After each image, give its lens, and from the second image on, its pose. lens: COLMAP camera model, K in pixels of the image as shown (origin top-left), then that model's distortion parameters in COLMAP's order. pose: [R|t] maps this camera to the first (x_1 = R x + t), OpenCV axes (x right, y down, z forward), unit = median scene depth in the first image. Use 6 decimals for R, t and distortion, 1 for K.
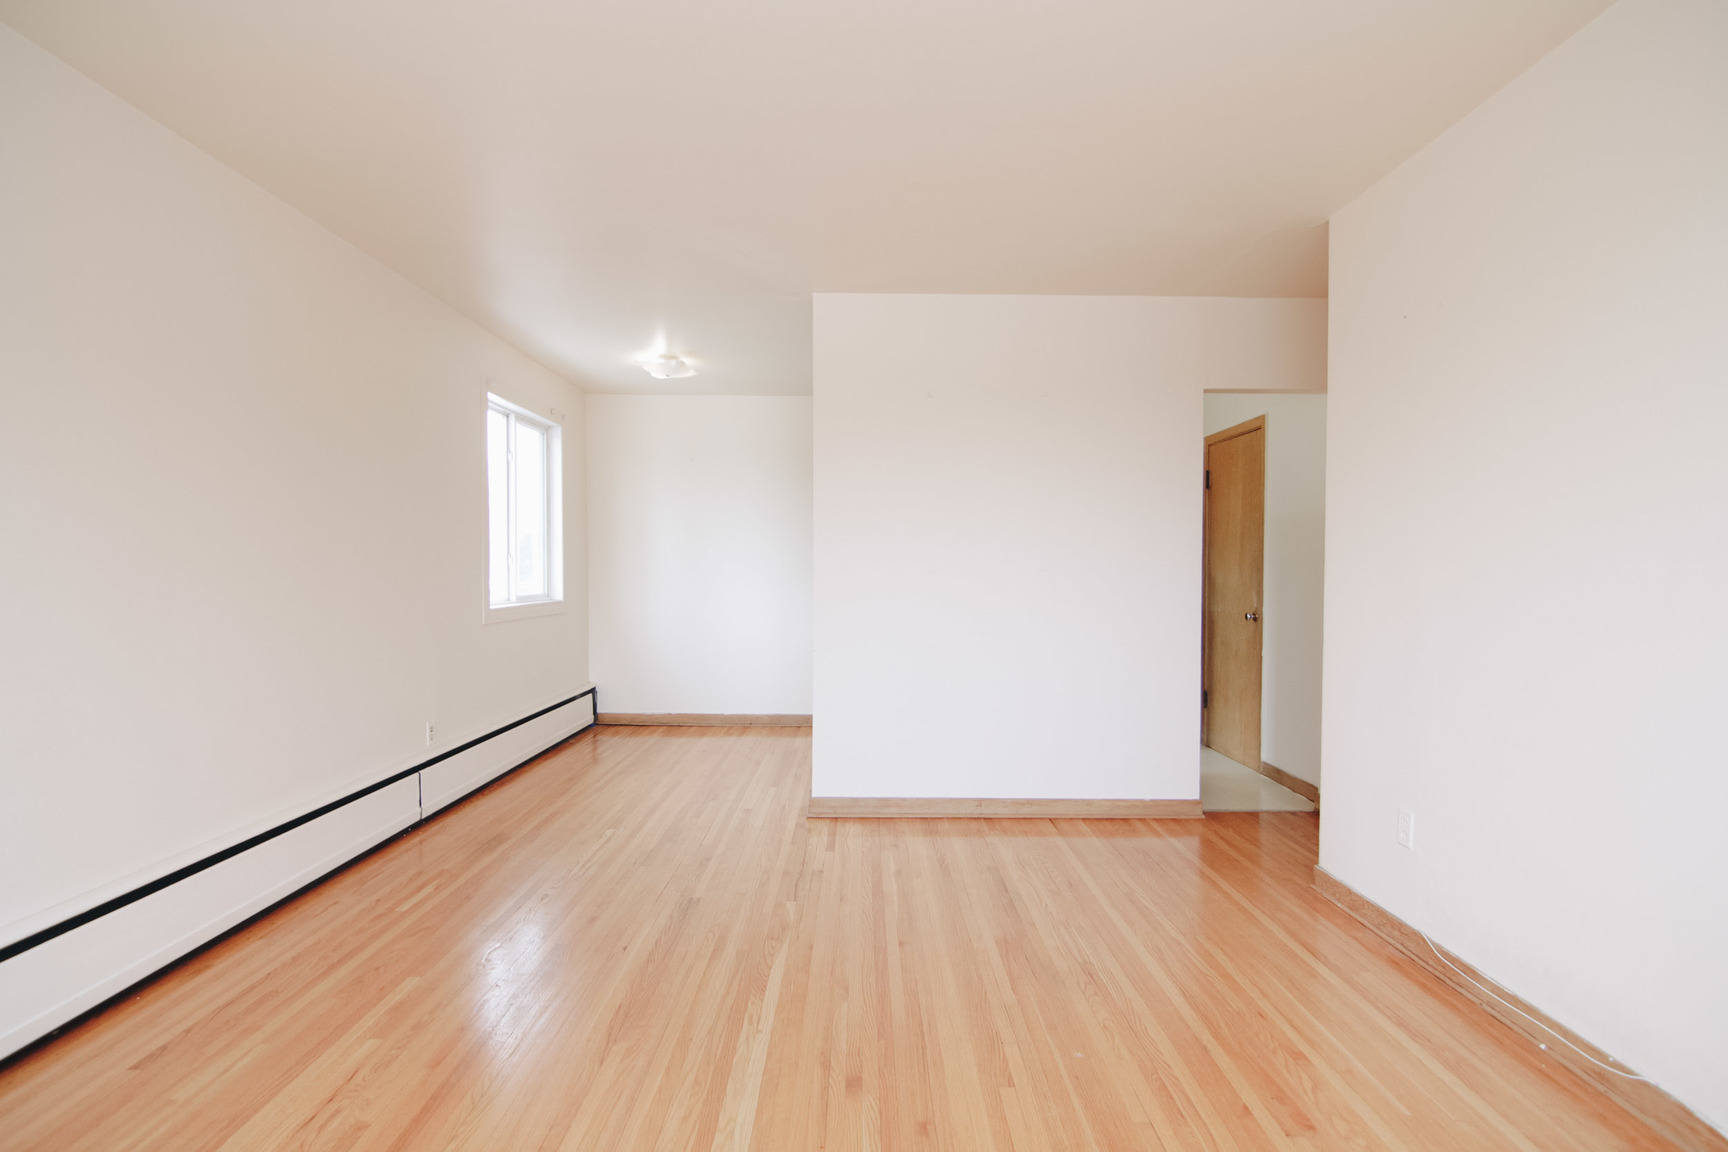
lens RADIAL K [[891.1, 0, 867.1], [0, 891.1, 579.5], [0, 0, 1]] dist [-0.000969, -0.012944]
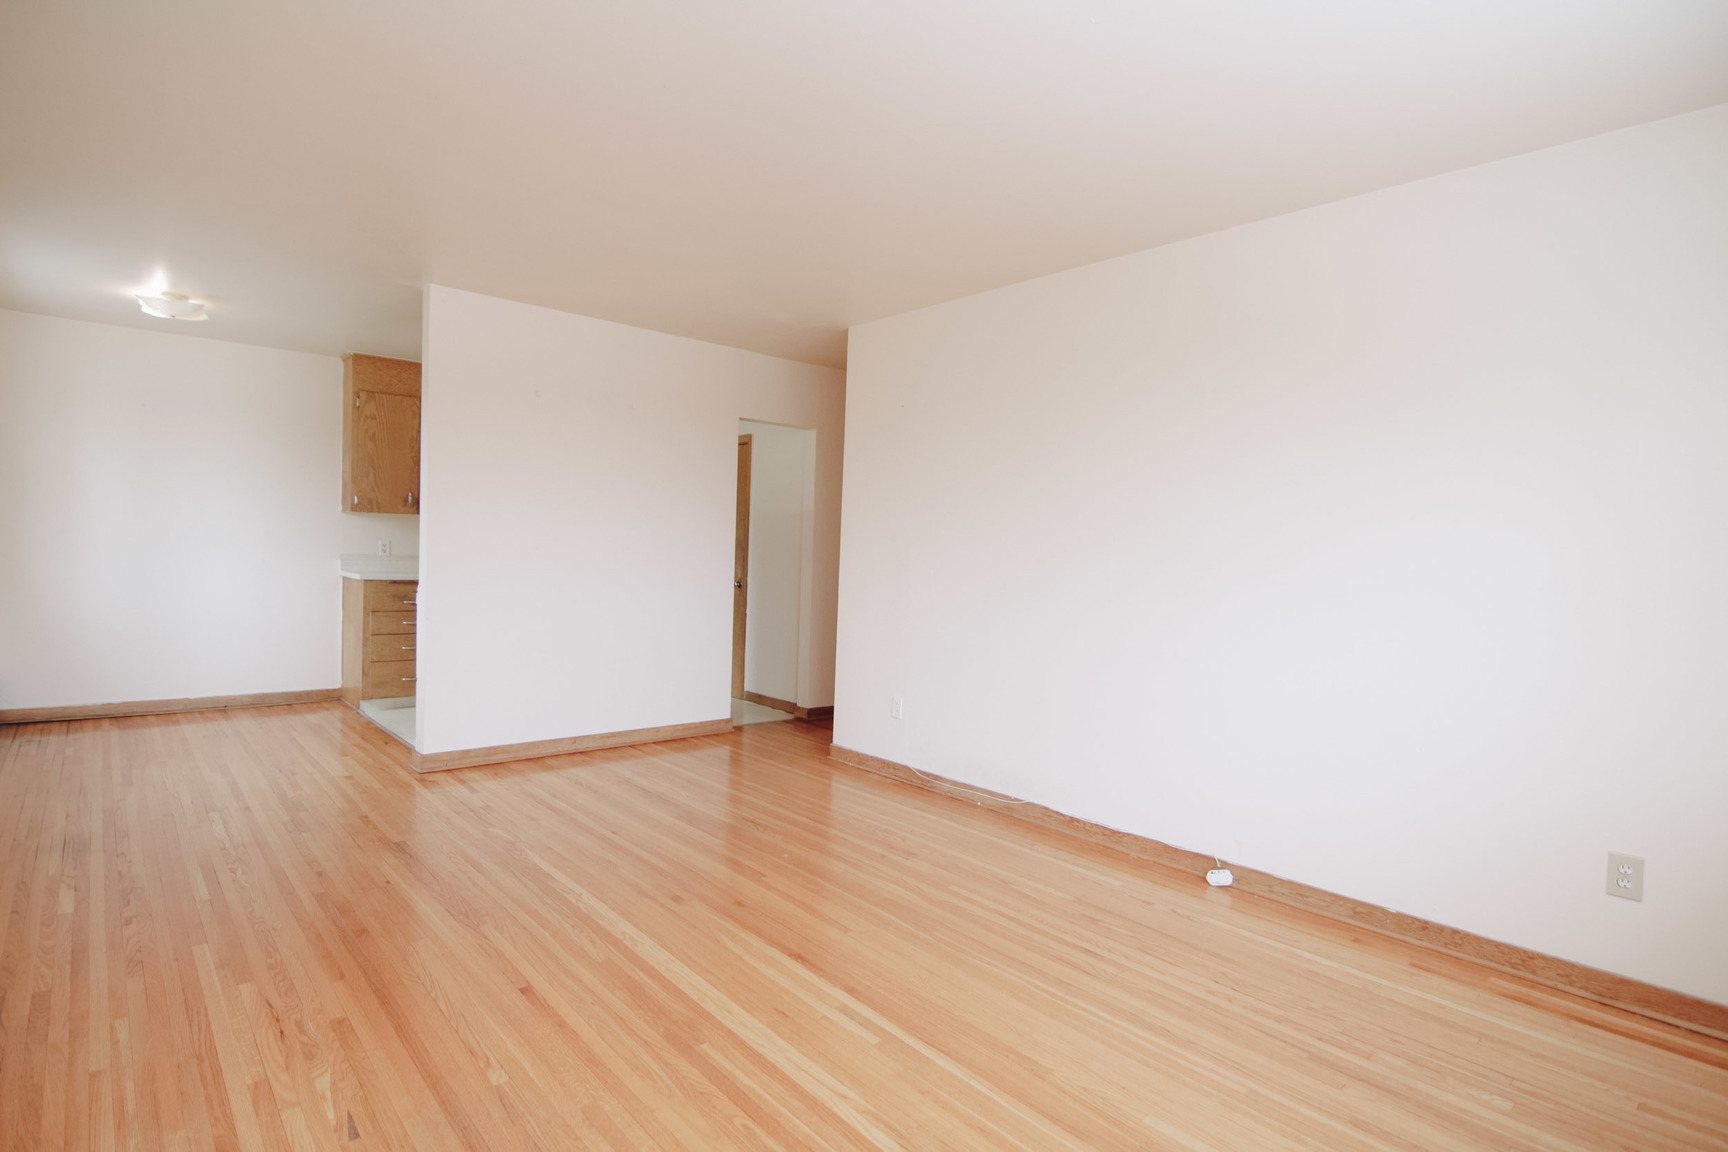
lens RADIAL K [[872.7, 0, 869.0], [0, 872.7, 573.9], [0, 0, 1]] dist [-0.002486, -0.011340]
pose [[0.751727, 0.000794, 0.659474, -0.358745], [-0.020822, 0.999529, 0.022531, -0.009254], [-0.659146, -0.030669, 0.751390, -0.143931]]
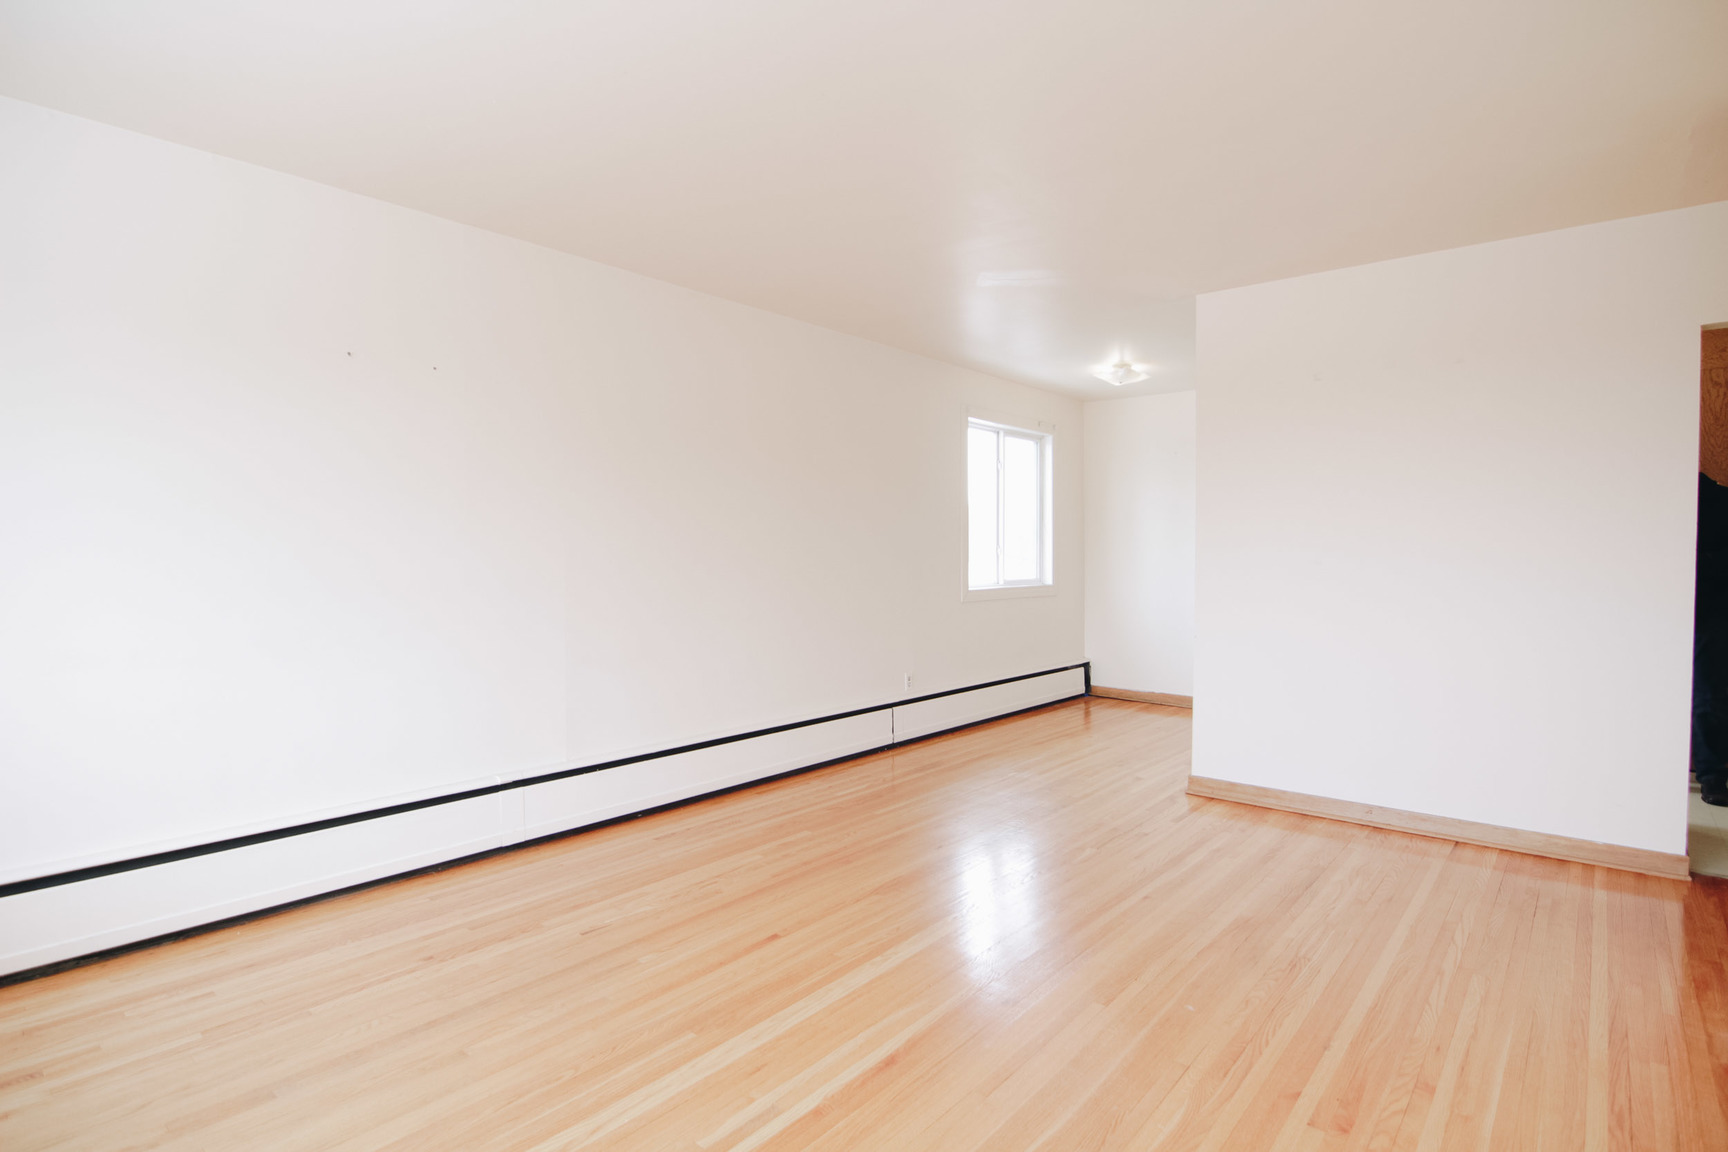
lens RADIAL K [[872.7, 0, 869.0], [0, 872.7, 573.9], [0, 0, 1]] dist [-0.002486, -0.011340]
pose [[0.761449, 0.013160, -0.648091, 0.320860], [-0.005792, 0.999892, 0.013499, -0.006482], [0.648199, -0.006525, 0.761443, -0.036206]]
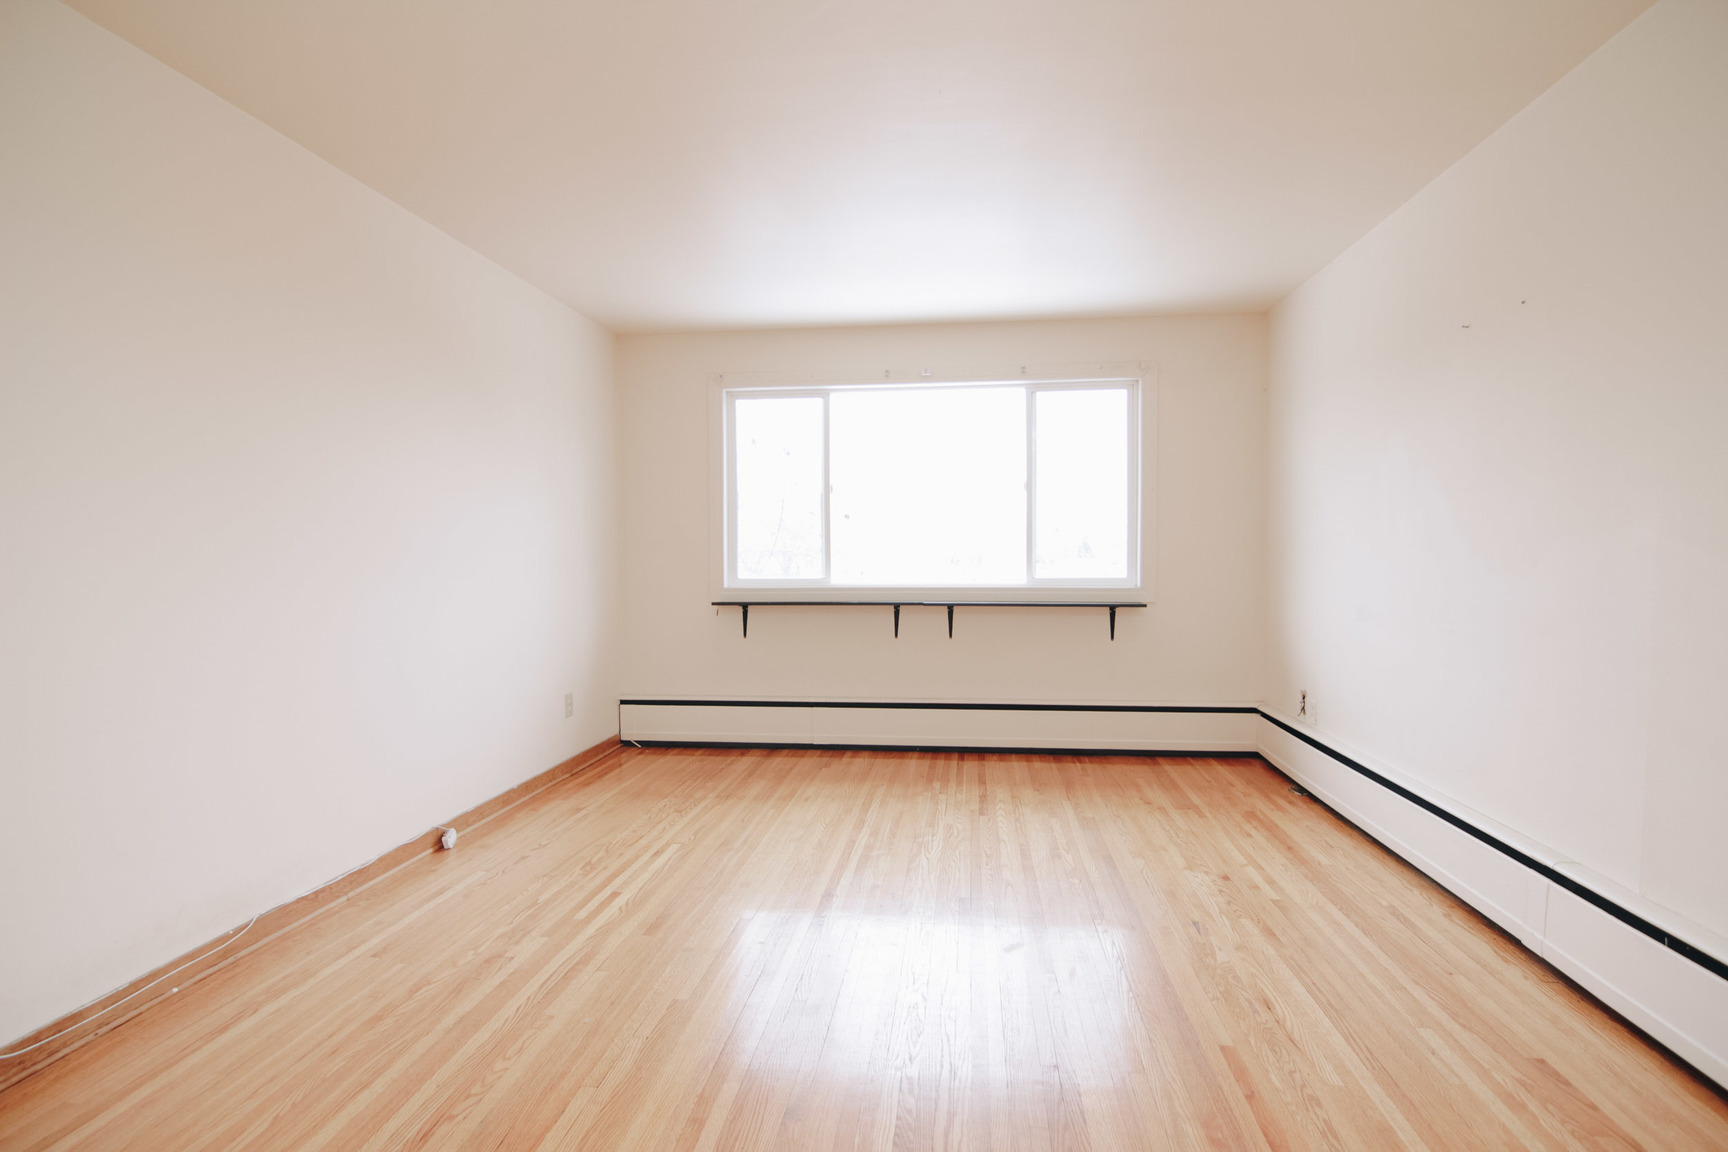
lens RADIAL K [[872.7, 0, 869.0], [0, 872.7, 573.9], [0, 0, 1]] dist [-0.002486, -0.011340]
pose [[-0.993128, -0.001816, 0.117021, -0.103610], [0.002212, 0.999410, 0.034279, -0.007364], [-0.117014, 0.034302, -0.992538, 0.997739]]
